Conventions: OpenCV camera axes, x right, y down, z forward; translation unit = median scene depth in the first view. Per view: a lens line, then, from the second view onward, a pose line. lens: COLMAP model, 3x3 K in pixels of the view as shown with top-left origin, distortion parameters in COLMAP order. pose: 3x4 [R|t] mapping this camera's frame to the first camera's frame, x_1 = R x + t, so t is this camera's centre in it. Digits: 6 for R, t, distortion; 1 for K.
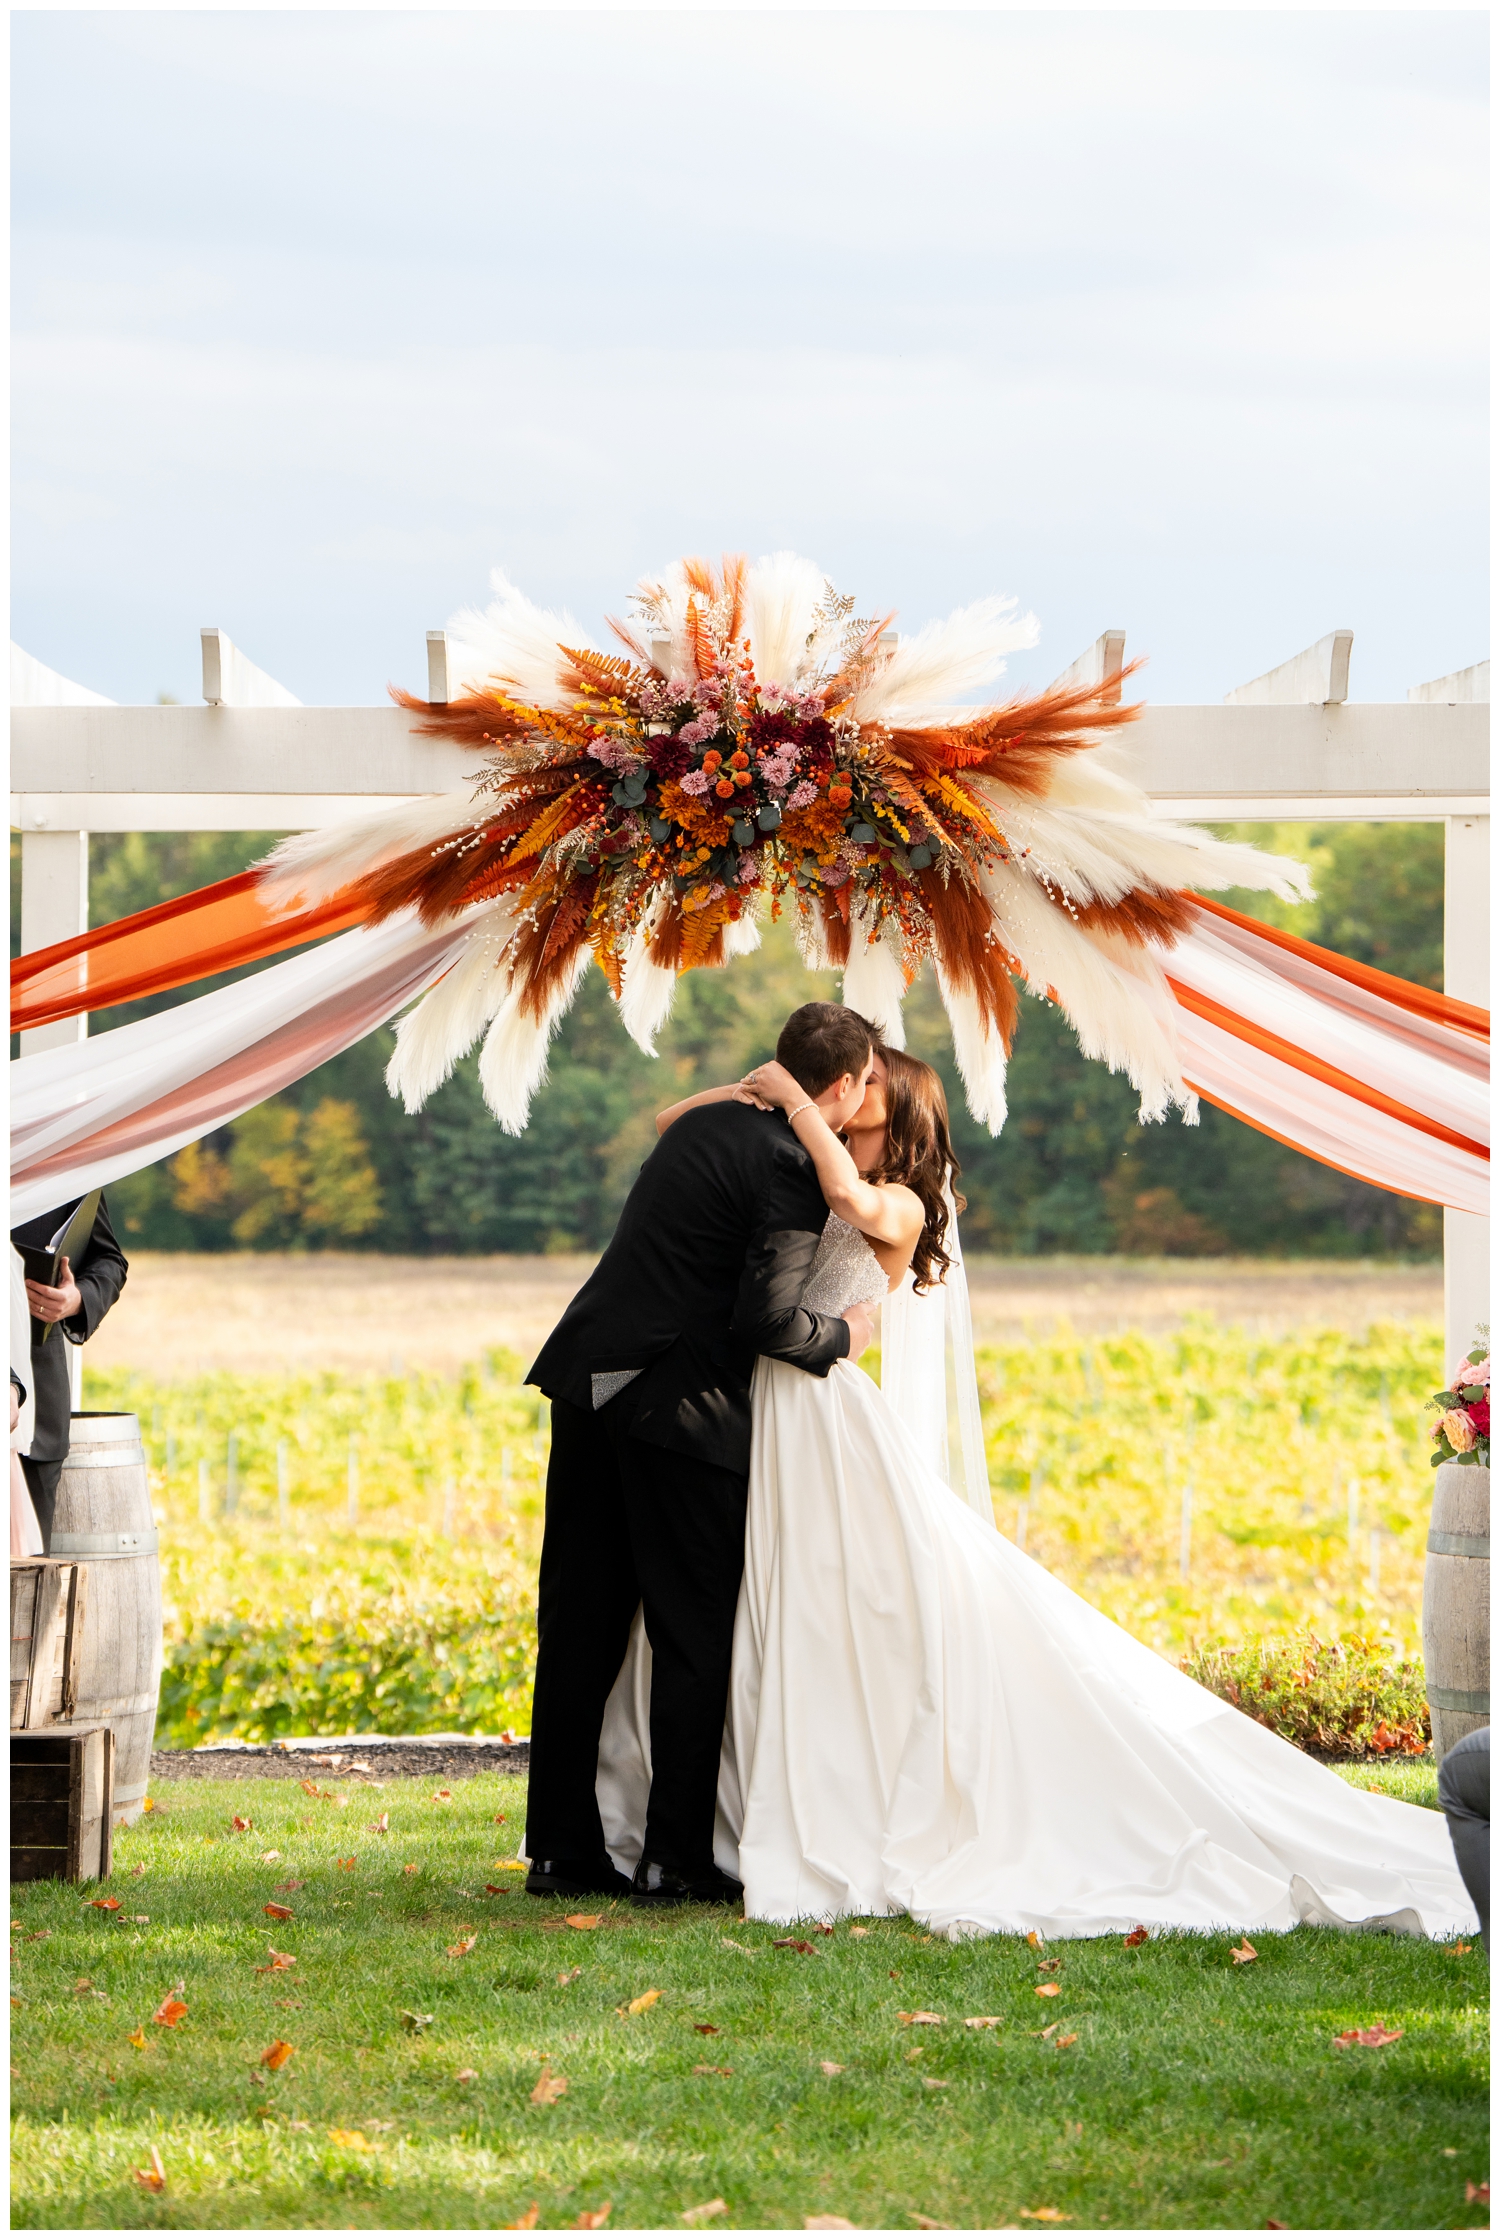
lens RADIAL K [[6601.2, 0, 753.1], [0, 6601.2, 1132.2], [0, 0, 1]] dist [0.488534, 0.000000]
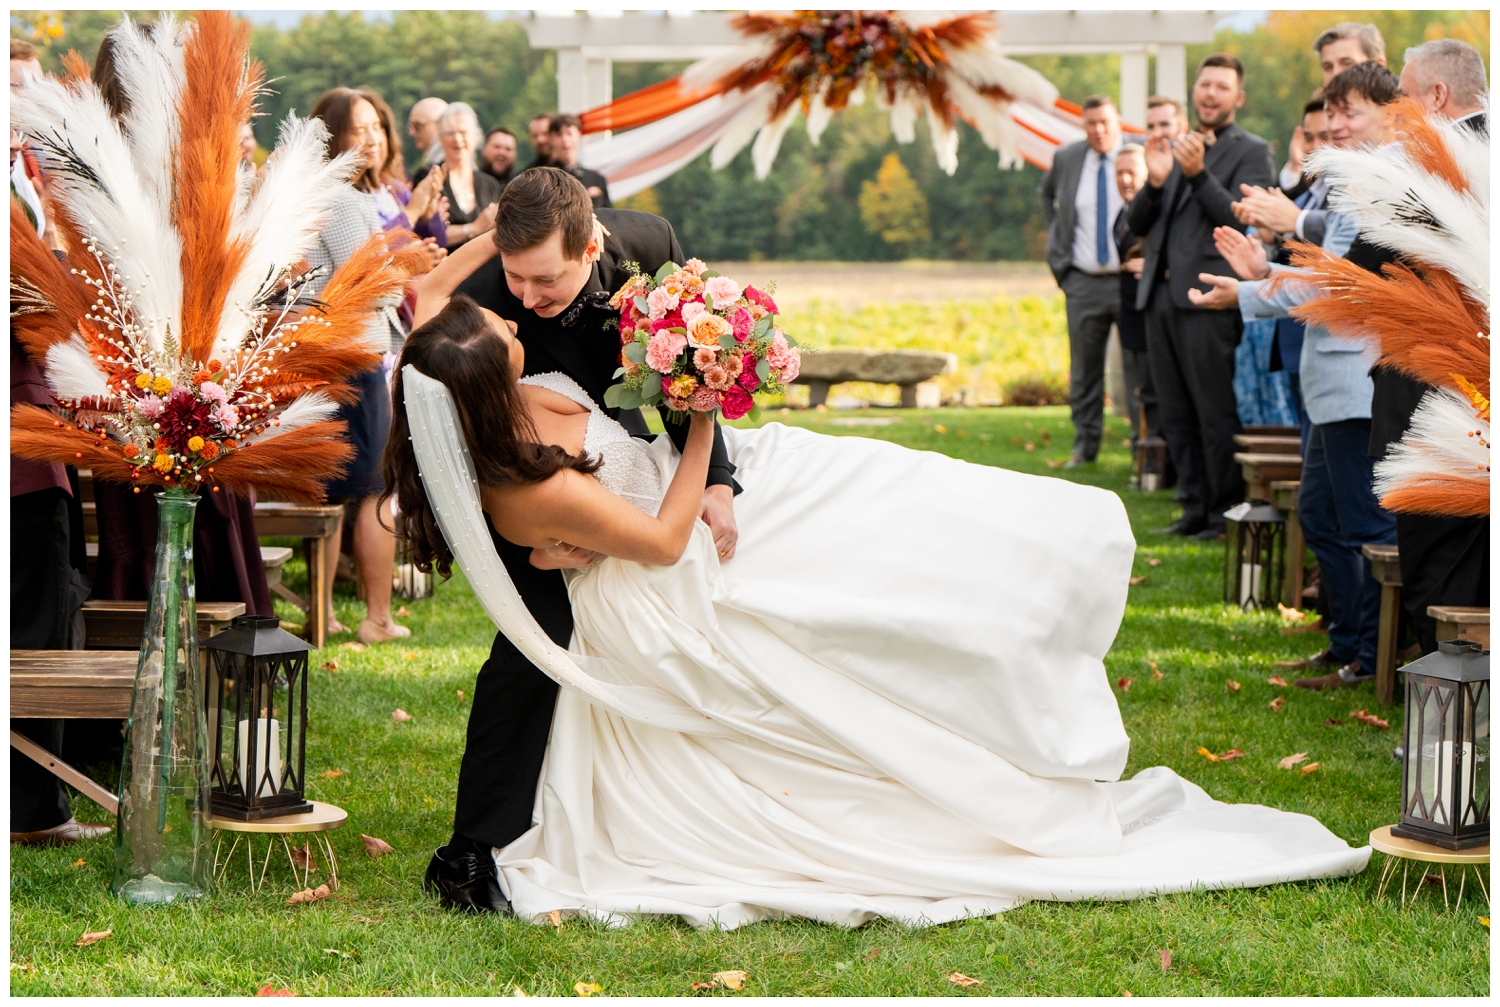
lens RADIAL K [[3257.2, 0, 744.5], [0, 3257.2, 505.4], [0, 0, 1]] dist [-0.104493, 0.000000]
pose [[0.999475, 0.001236, -0.032371, -0.004395], [0.001773, 0.995686, 0.092768, 0.014179], [0.032346, -0.092777, 0.995161, -0.367411]]
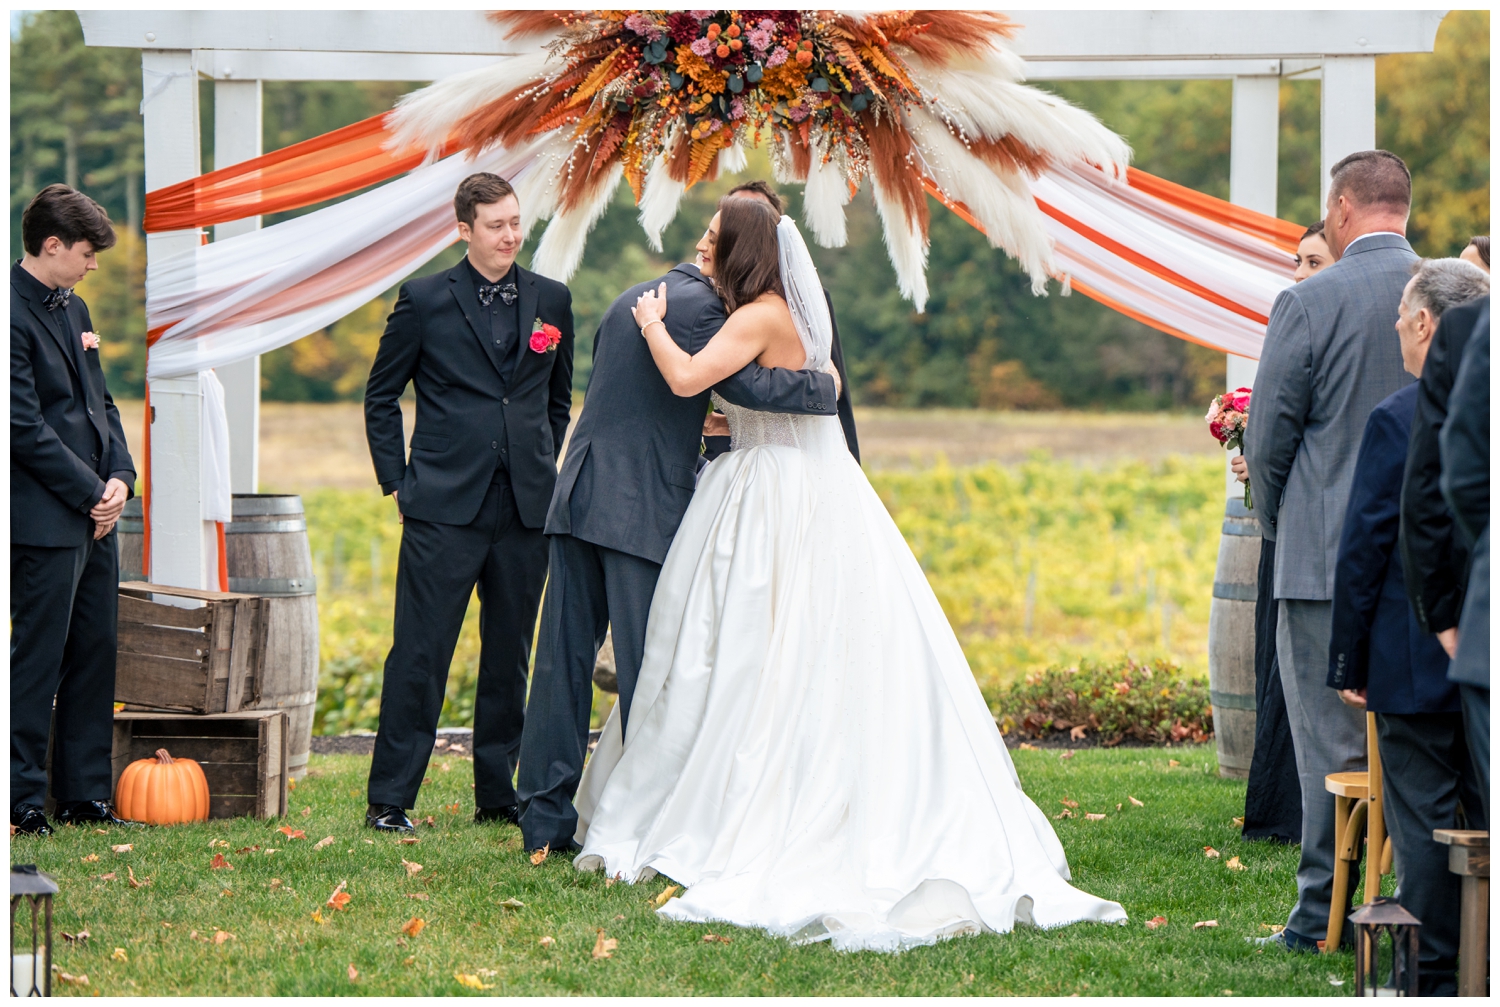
lens RADIAL K [[4799.9, 0, 745.8], [0, 4799.9, 513.6], [0, 0, 1]] dist [0.649594, 0.000000]
pose [[0.999960, 0.006084, 0.006519, -0.005395], [-0.006342, 0.999170, 0.040250, 0.004842], [-0.006268, -0.040290, 0.999168, -0.030690]]
